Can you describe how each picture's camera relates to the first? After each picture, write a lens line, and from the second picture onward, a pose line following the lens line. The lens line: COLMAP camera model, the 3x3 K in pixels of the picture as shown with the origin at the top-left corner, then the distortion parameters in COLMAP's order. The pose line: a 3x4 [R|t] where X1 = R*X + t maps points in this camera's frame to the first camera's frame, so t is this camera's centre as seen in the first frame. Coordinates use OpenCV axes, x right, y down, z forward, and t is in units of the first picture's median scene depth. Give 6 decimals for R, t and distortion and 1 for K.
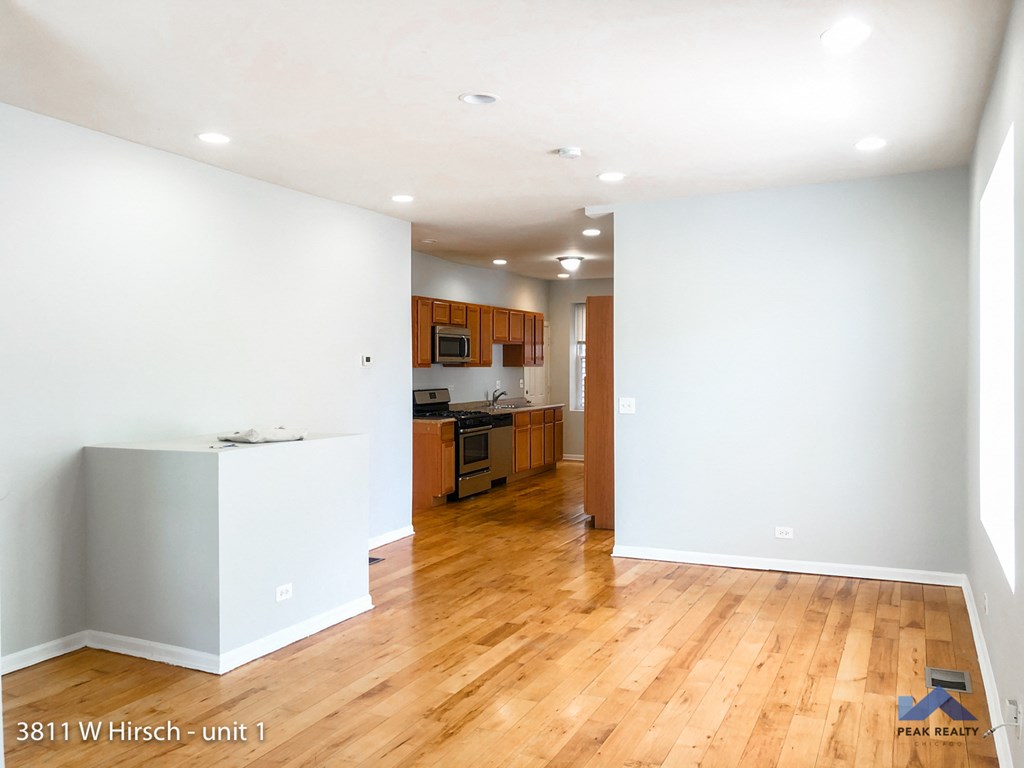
lens RADIAL K [[842.8, 0, 511.1], [0, 842.8, 365.3], [0, 0, 1]] dist [0.097008, -0.177504]
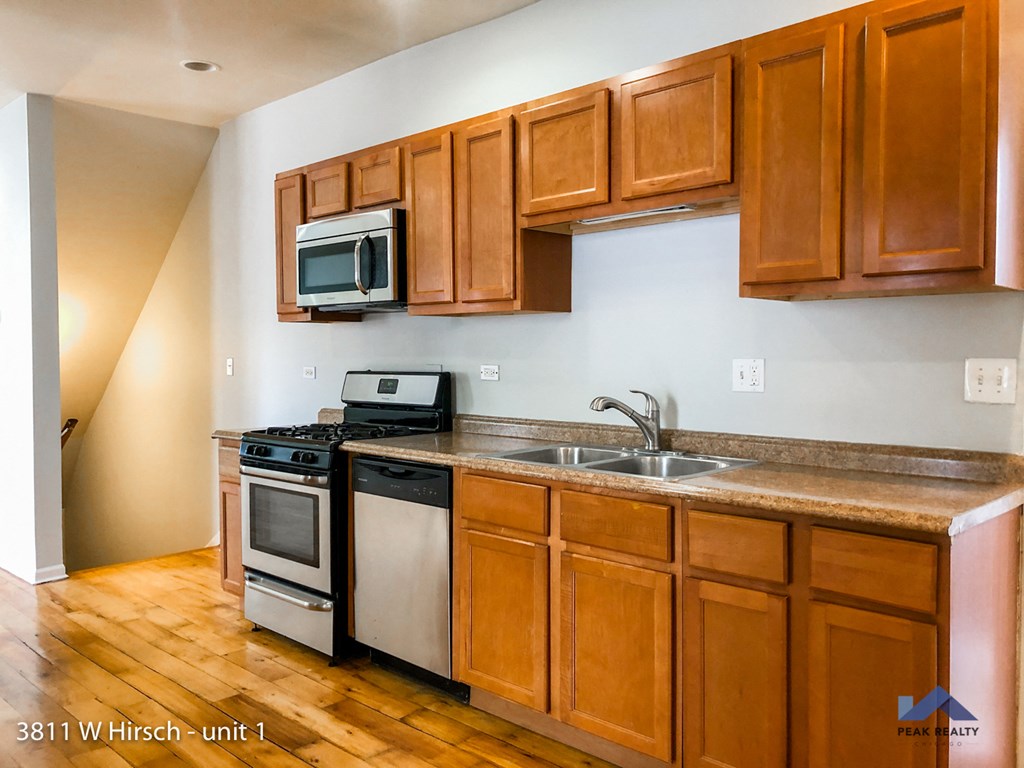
lens RADIAL K [[842.1, 0, 512.7], [0, 842.1, 370.8], [0, 0, 1]] dist [0.041680, -0.007887]
pose [[-0.332944, 0.024139, -0.942638, 0.268493], [0.003825, 0.999699, 0.024250, 0.017175], [0.942939, 0.004468, -0.332936, 1.131768]]
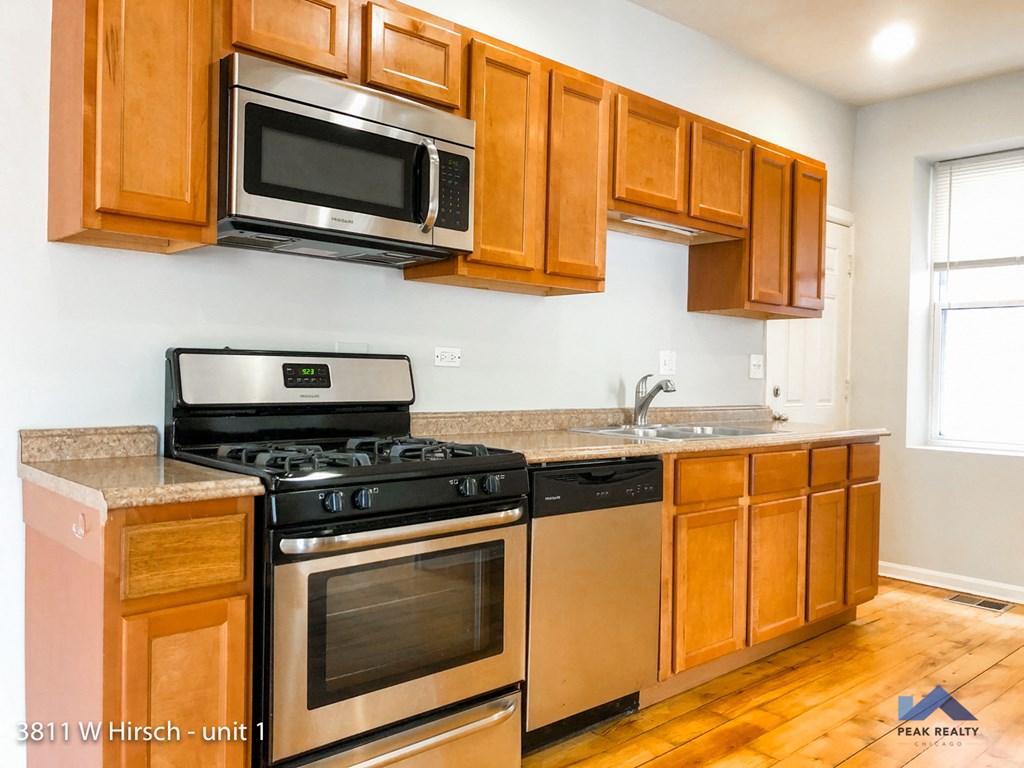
lens RADIAL K [[842.8, 0, 511.1], [0, 842.8, 365.3], [0, 0, 1]] dist [0.097008, -0.177504]
pose [[0.930605, 0.020273, -0.365463, 0.055716], [-0.024999, 0.999654, -0.008203, 0.031514], [0.365170, 0.016770, 0.930790, 0.738398]]
